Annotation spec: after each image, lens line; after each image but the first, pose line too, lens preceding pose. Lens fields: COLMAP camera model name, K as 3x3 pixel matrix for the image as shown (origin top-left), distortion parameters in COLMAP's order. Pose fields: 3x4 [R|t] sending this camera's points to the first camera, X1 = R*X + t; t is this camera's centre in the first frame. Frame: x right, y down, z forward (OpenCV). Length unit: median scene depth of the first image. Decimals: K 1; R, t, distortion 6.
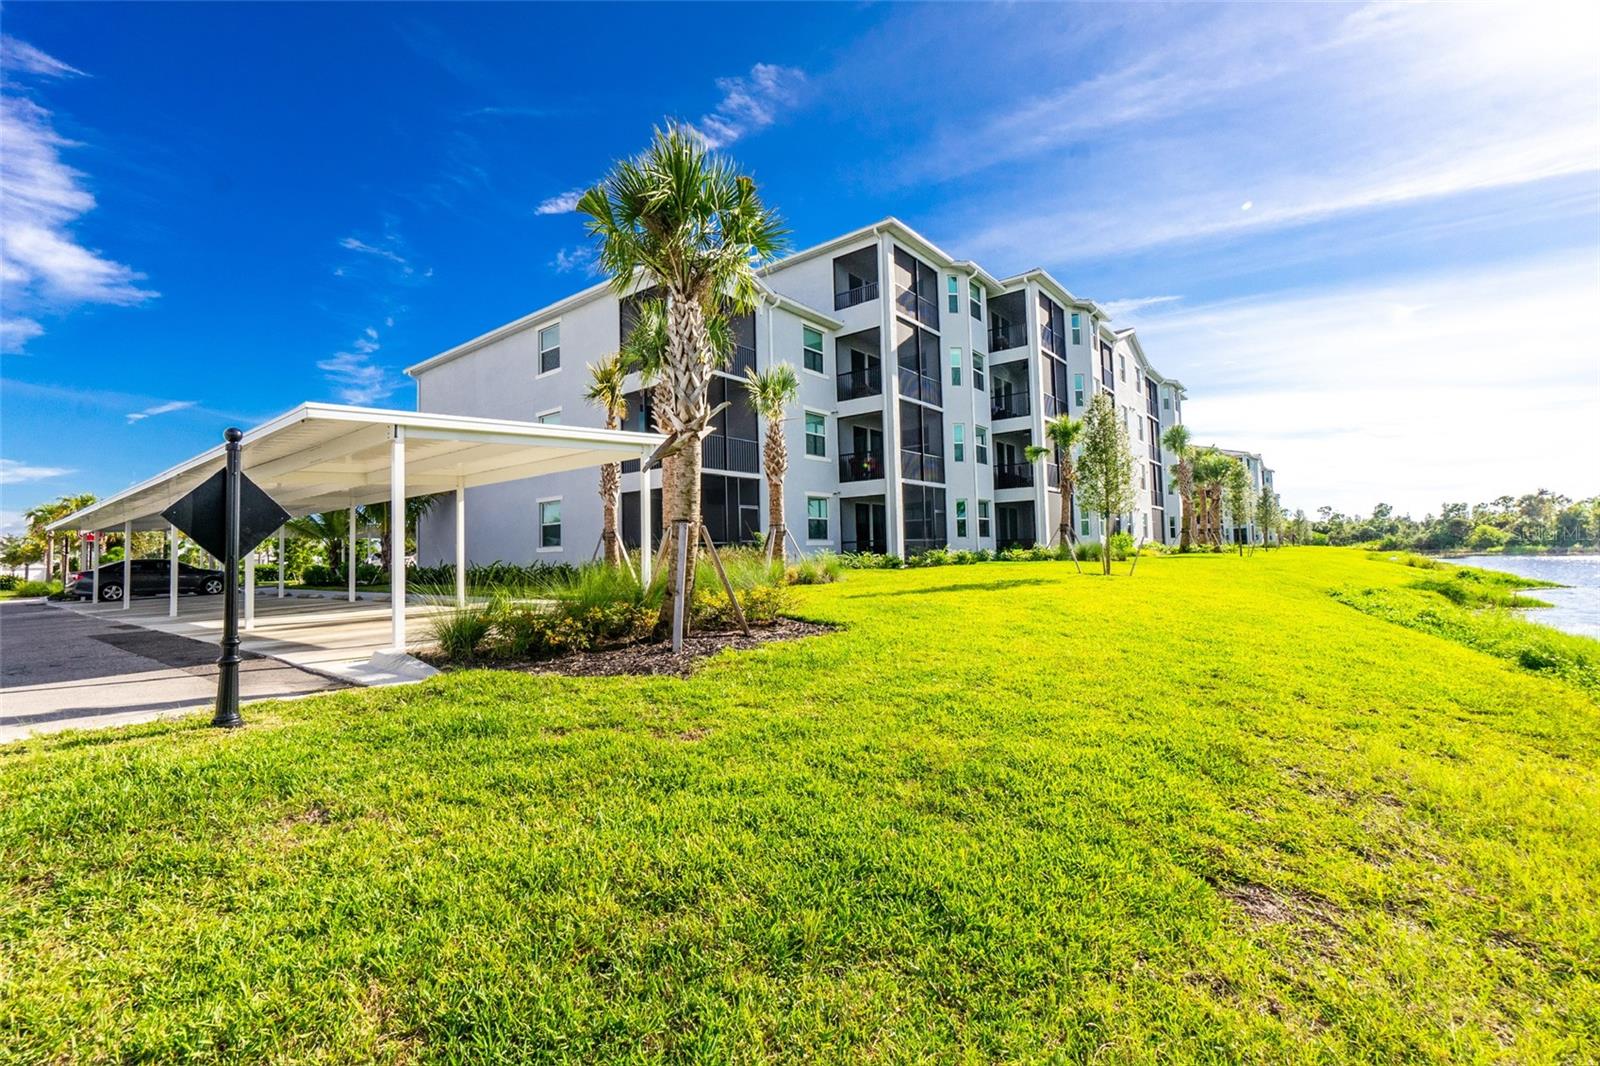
lens RADIAL K [[712.2, 0, 793.7], [0, 712.2, 524.6], [0, 0, 1]] dist [0.000977, 0.000355]
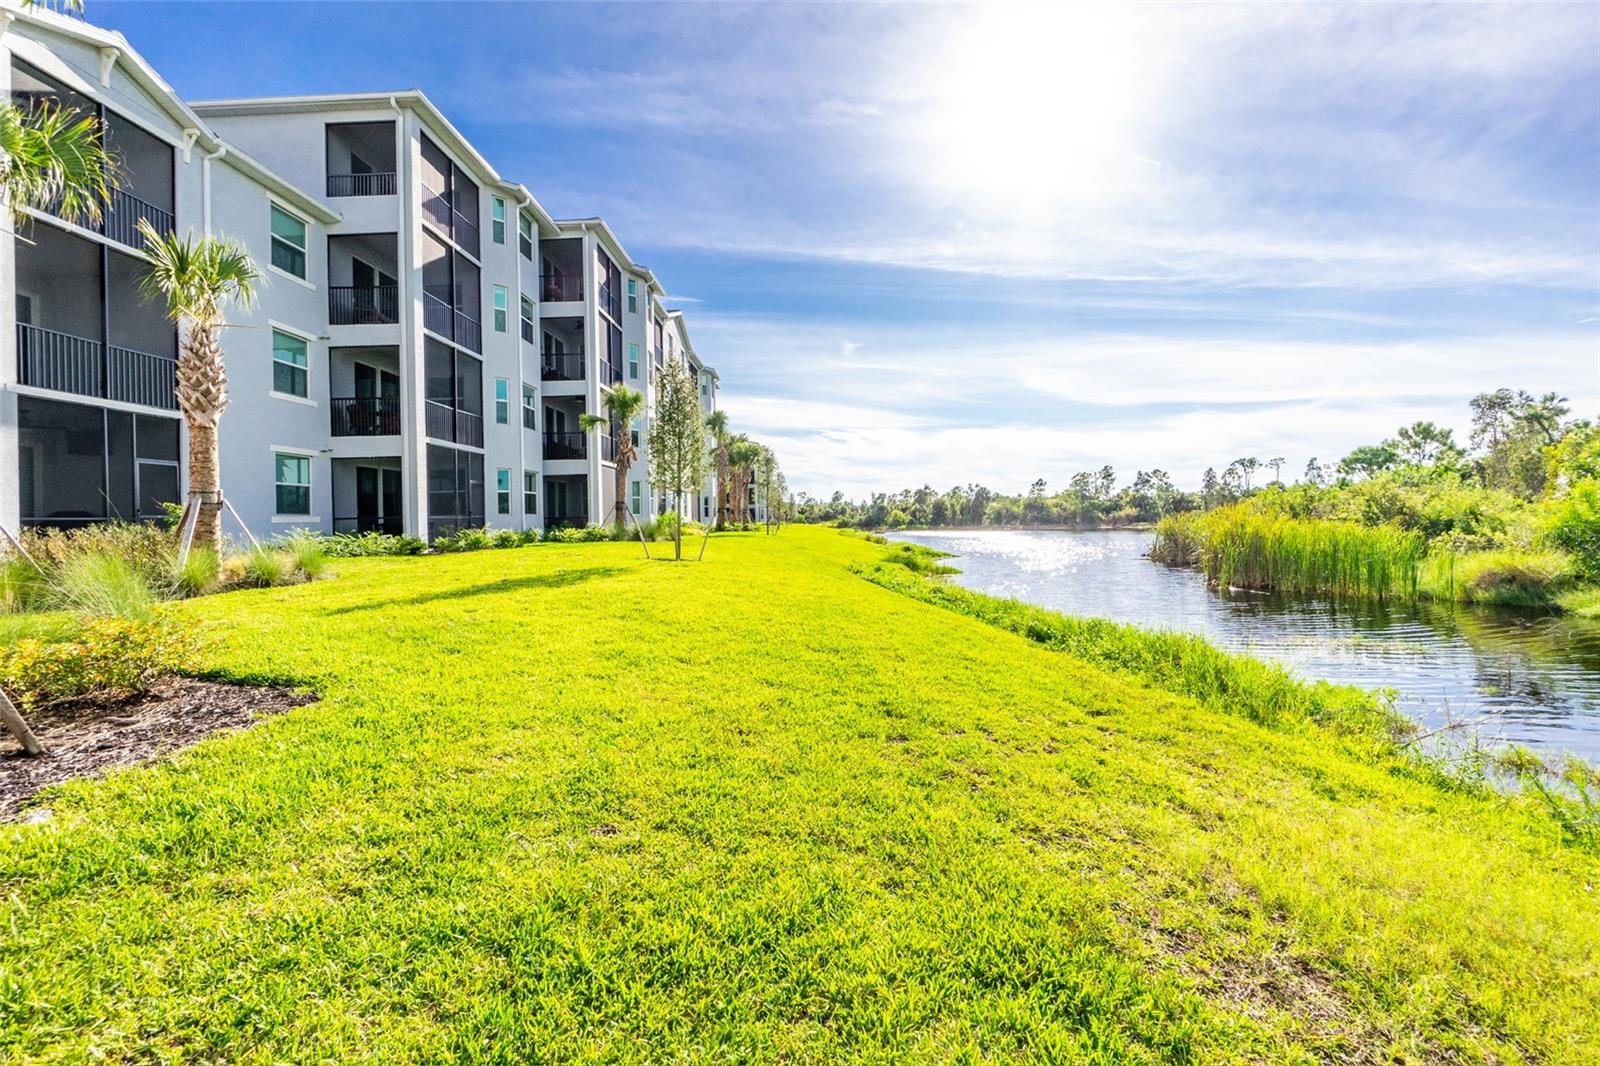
lens RADIAL K [[703.9, 0, 798.1], [0, 703.9, 525.4], [0, 0, 1]] dist [-0.010287, 0.000732]
pose [[0.800169, 0.007728, 0.599725, 0.017381], [-0.029873, 0.999189, 0.026982, -0.001734], [-0.599030, -0.039505, 0.799751, 0.134194]]
